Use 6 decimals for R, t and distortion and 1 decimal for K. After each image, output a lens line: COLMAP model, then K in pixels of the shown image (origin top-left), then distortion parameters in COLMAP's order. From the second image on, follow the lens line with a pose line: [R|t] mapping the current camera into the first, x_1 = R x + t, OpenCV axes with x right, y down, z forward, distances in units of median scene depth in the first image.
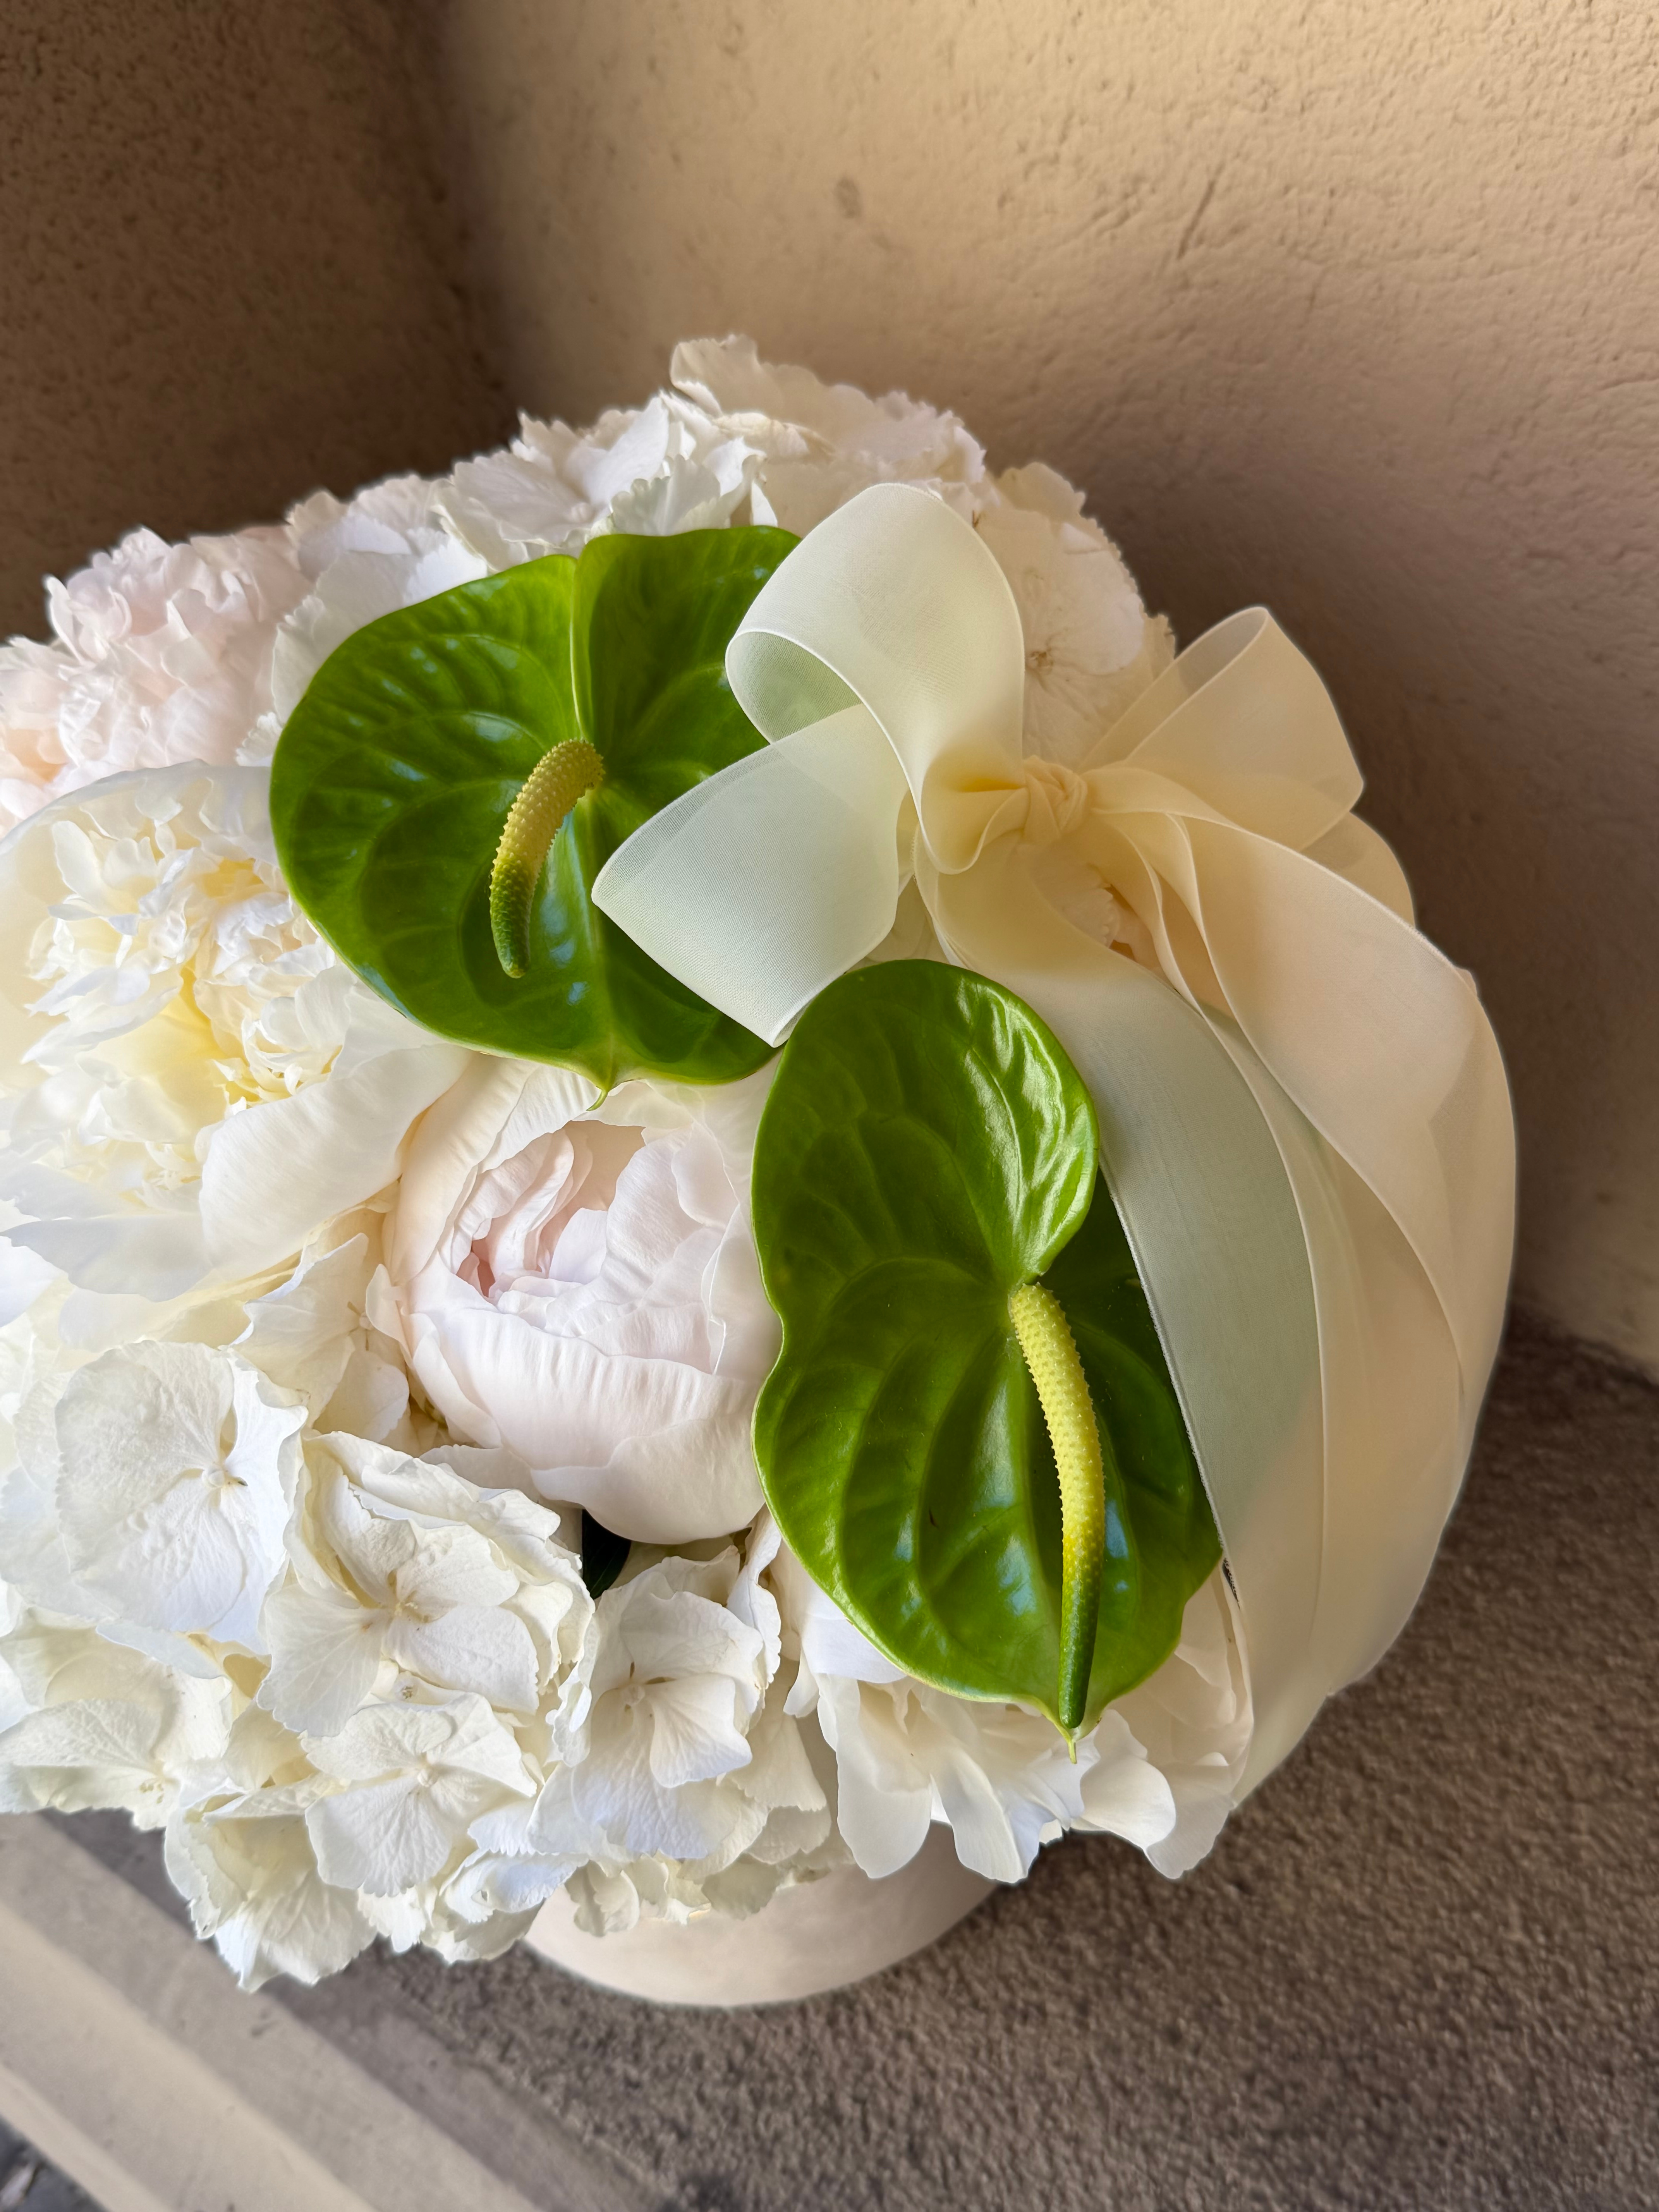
lens RADIAL K [[2266.2, 0, 855.0], [0, 2266.2, 1108.3], [0, 0, 1]] dist [0.166694, -0.354569]
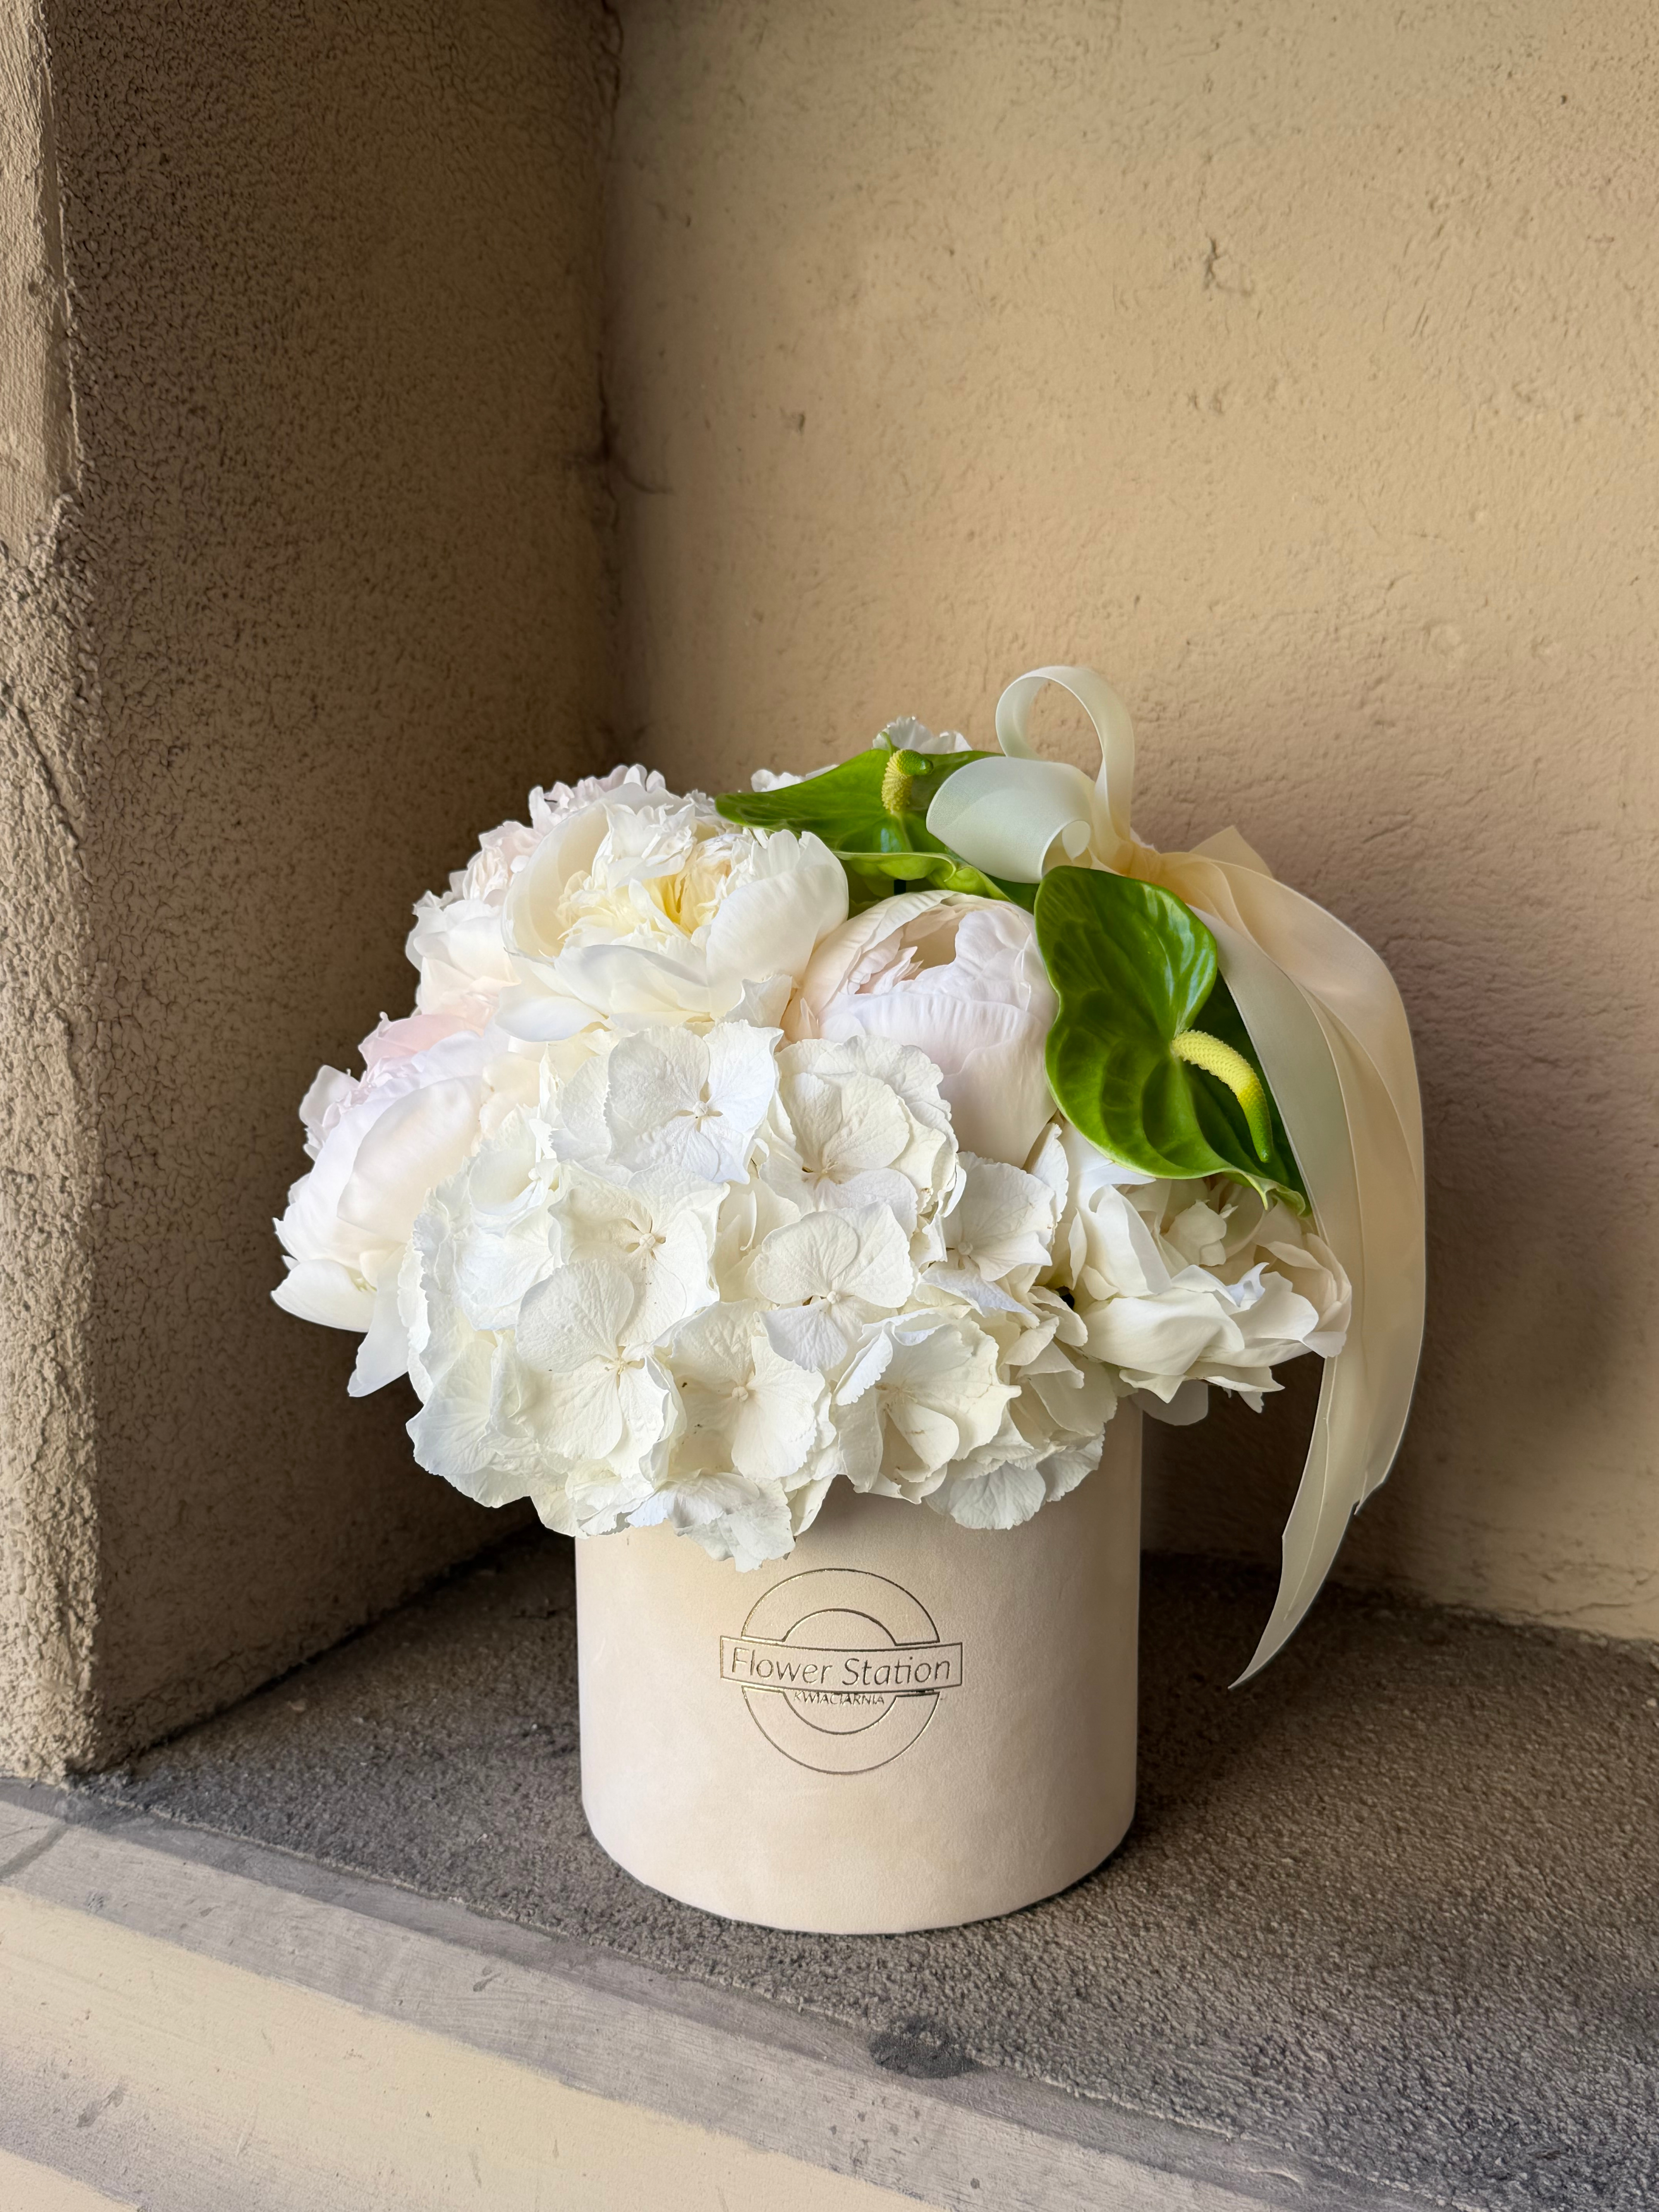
lens RADIAL K [[2249.6, 0, 829.5], [0, 2249.6, 1106.0], [0, 0, 1]] dist [0.160131, -0.003422]
pose [[0.985356, 0.055782, 0.161124, -0.440035], [0.050889, 0.805689, -0.590148, 1.077188], [-0.162736, 0.589706, 0.791052, -0.246503]]
